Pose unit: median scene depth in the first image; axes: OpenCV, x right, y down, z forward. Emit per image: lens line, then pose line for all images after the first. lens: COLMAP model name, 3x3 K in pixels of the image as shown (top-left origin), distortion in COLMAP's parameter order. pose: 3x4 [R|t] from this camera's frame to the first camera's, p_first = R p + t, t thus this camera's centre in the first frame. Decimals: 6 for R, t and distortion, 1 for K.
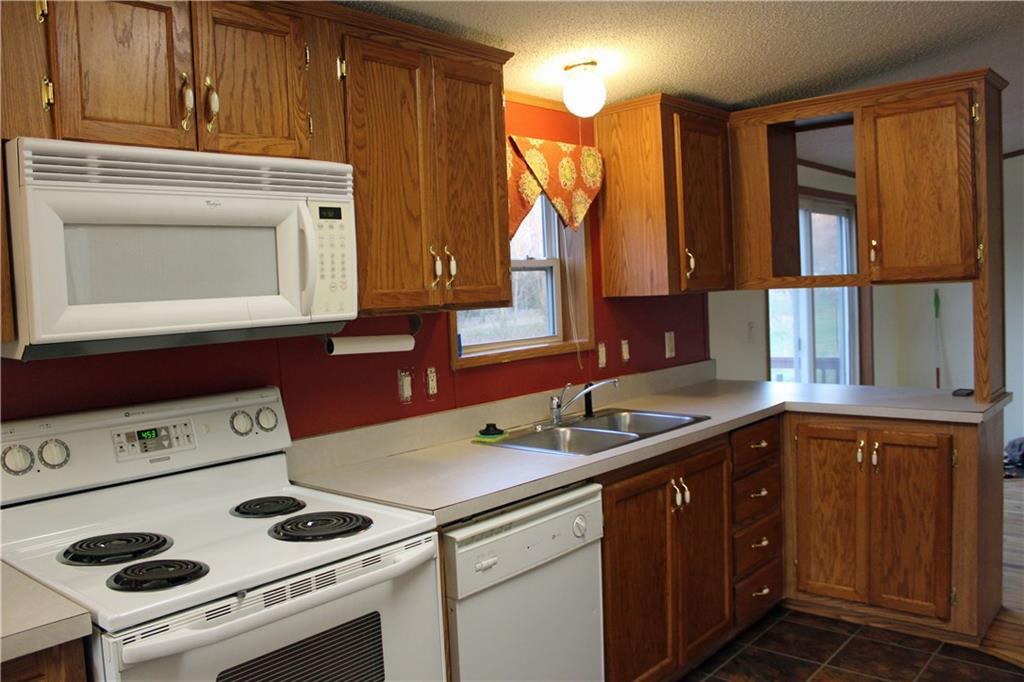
lens RADIAL K [[842.9, 0, 492.7], [0, 842.9, 341.6], [0, 0, 1]] dist [-0.163713, 0.135566]
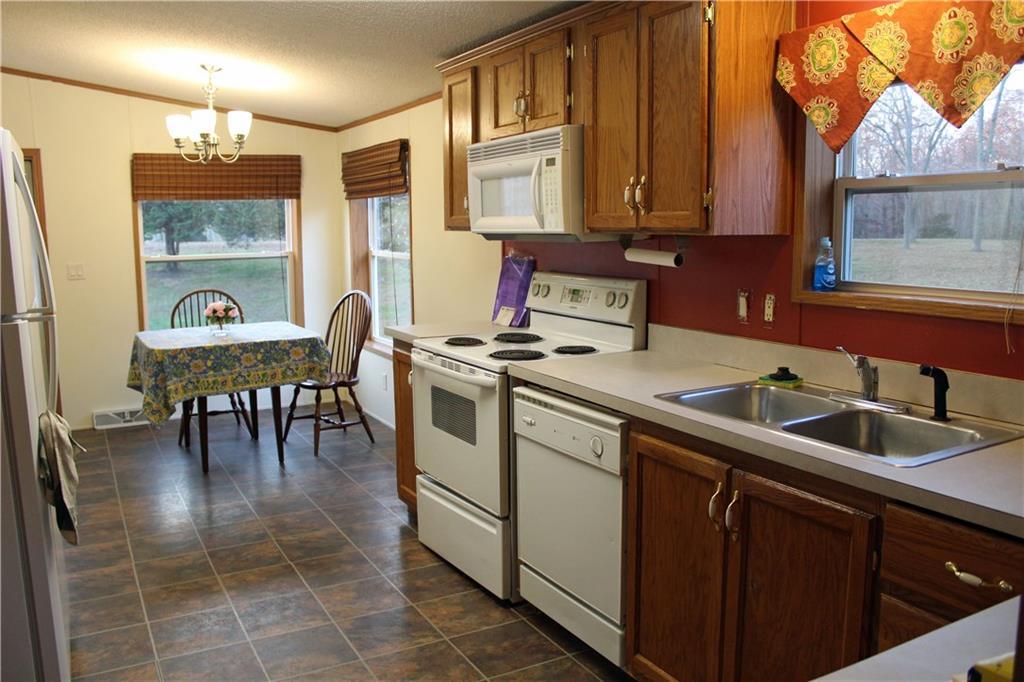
lens RADIAL K [[842.9, 0, 492.7], [0, 842.9, 341.6], [0, 0, 1]] dist [-0.163713, 0.135566]
pose [[-0.340258, 0.181831, -0.922584, 0.904579], [-0.028339, 0.978697, 0.203343, -0.098160], [0.939905, 0.095334, -0.327857, 0.996557]]
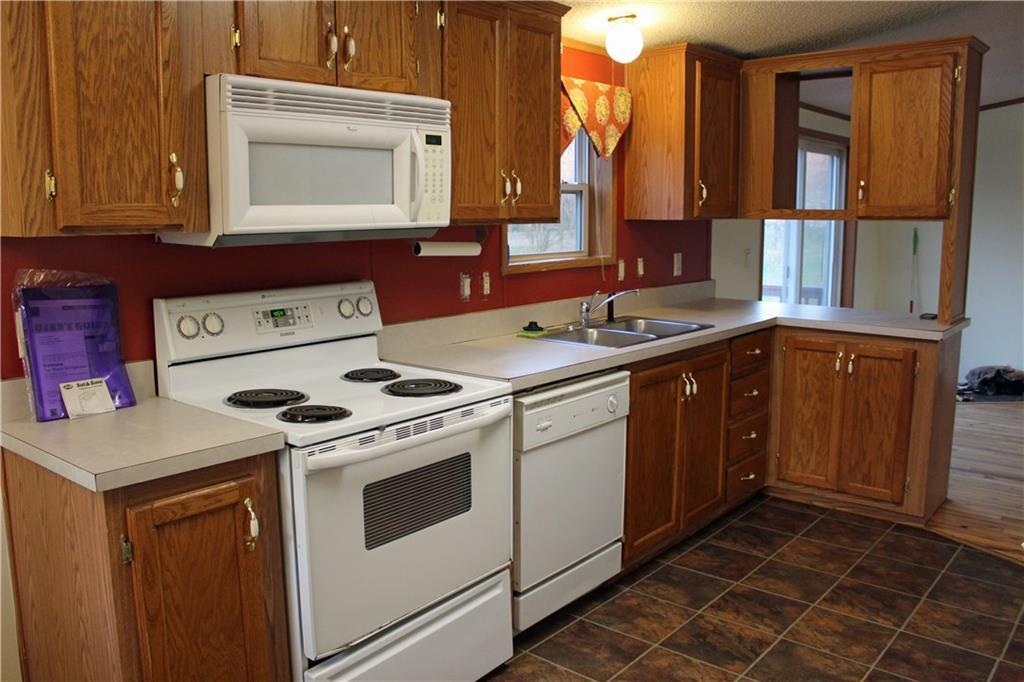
lens RADIAL K [[842.9, 0, 492.7], [0, 842.9, 341.6], [0, 0, 1]] dist [-0.163713, 0.135566]
pose [[0.999016, 0.036886, 0.024641, -0.087900], [-0.039003, 0.995010, 0.091836, 0.018890], [-0.021131, -0.092707, 0.995469, -0.184658]]
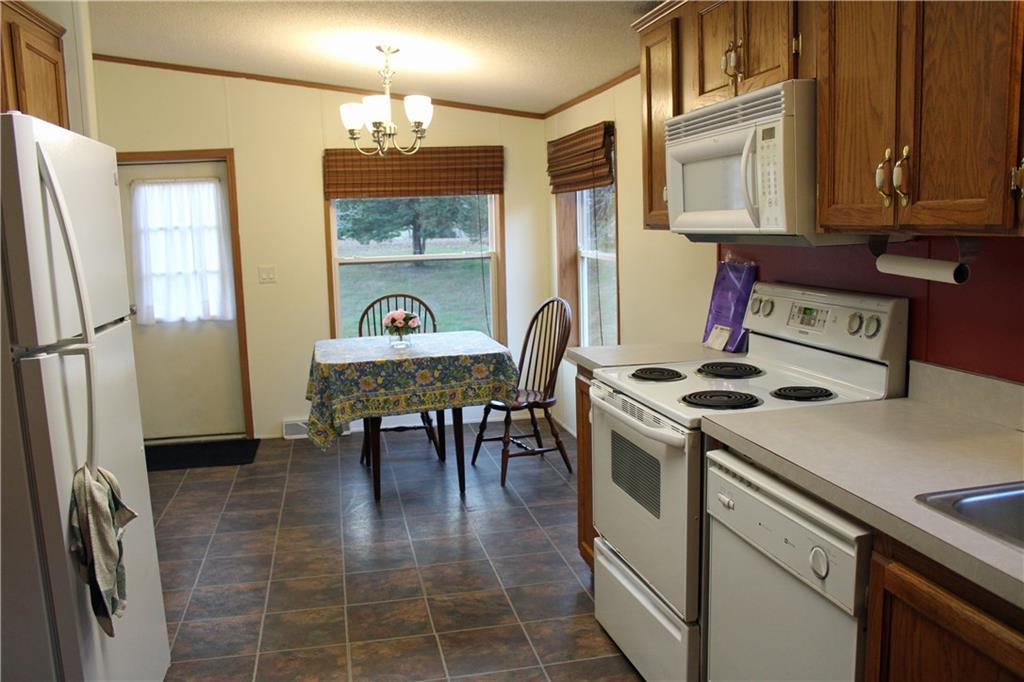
lens RADIAL K [[842.9, 0, 492.7], [0, 842.9, 341.6], [0, 0, 1]] dist [-0.163713, 0.135566]
pose [[-0.593280, 0.177249, -0.785240, 0.625100], [0.012438, 0.977360, 0.211218, -0.083963], [0.804900, 0.115544, -0.582052, 0.950029]]
